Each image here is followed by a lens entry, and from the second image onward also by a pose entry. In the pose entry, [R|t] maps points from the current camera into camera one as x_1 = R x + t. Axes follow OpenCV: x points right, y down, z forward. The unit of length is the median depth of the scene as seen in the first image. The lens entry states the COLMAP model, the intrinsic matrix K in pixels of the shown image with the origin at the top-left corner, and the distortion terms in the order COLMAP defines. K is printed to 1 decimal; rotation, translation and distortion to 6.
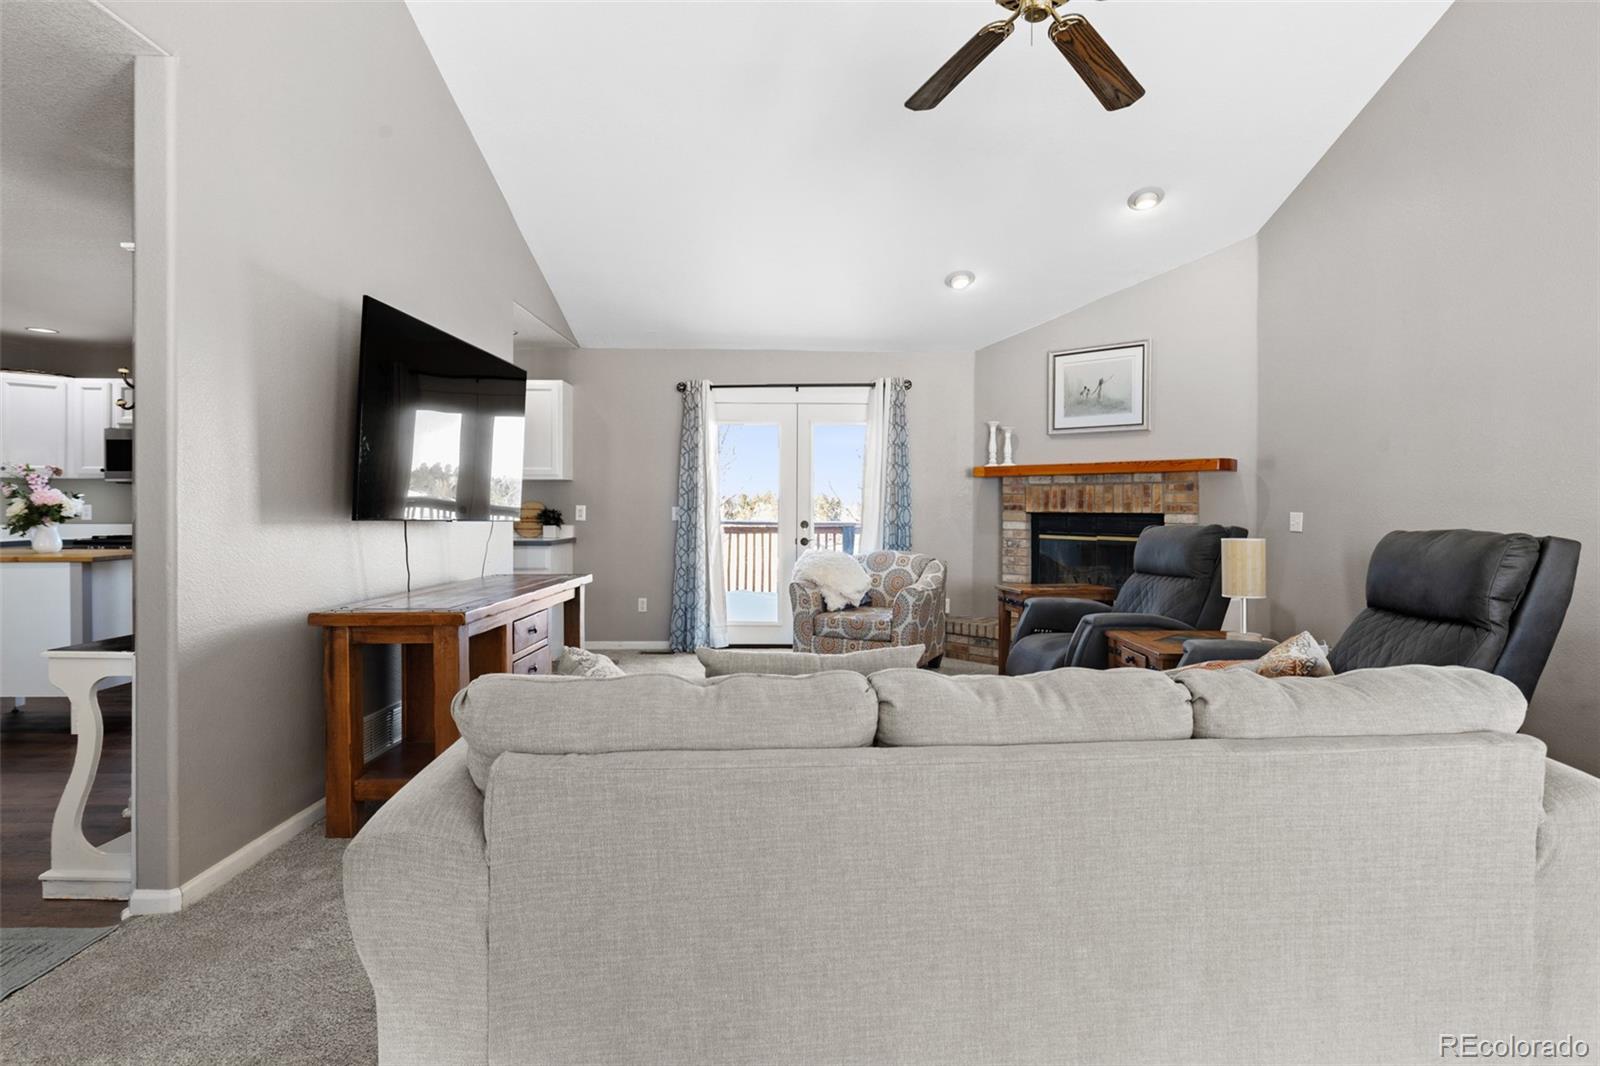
lens RADIAL K [[805.7, 0, 811.7], [0, 805.7, 508.4], [0, 0, 1]] dist [0.001210, 0.000378]
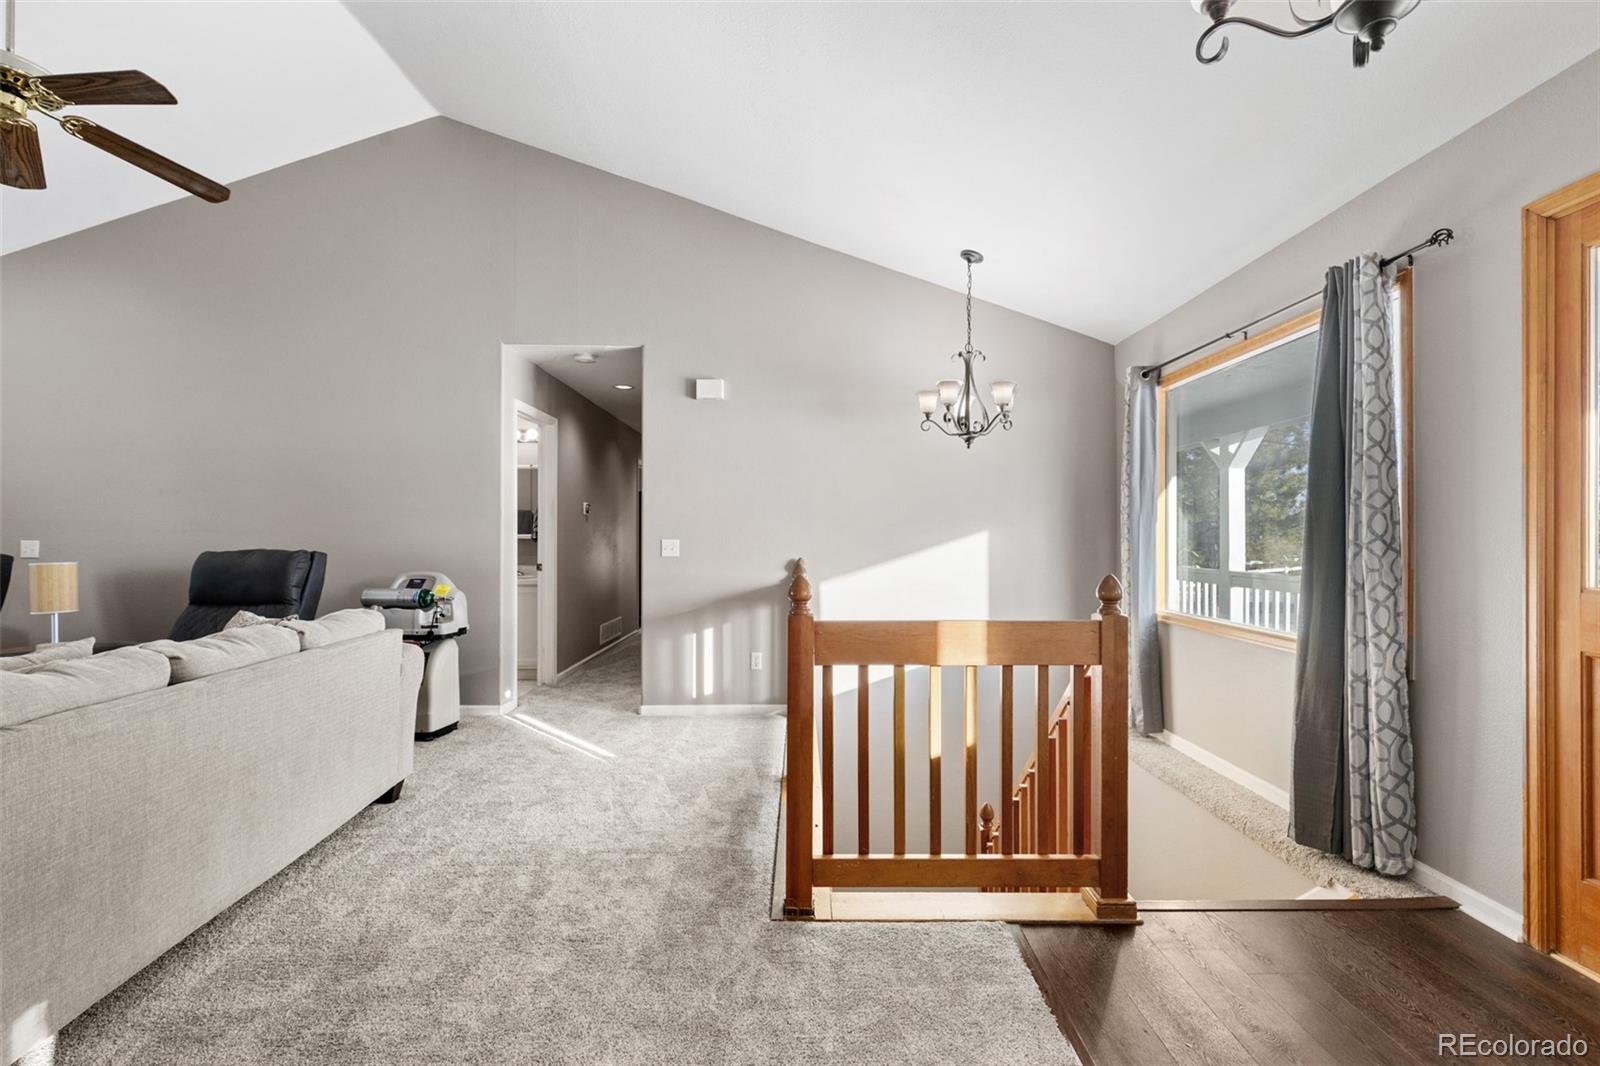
lens RADIAL K [[724.3, 0, 799.7], [0, 724.3, 533.6], [0, 0, 1]] dist [0.002110, 0.000039]
pose [[0.024117, -0.002120, 0.999707, -0.728903], [0.004039, 0.999990, 0.002023, -0.003740], [-0.999701, 0.003989, 0.024126, -0.158588]]
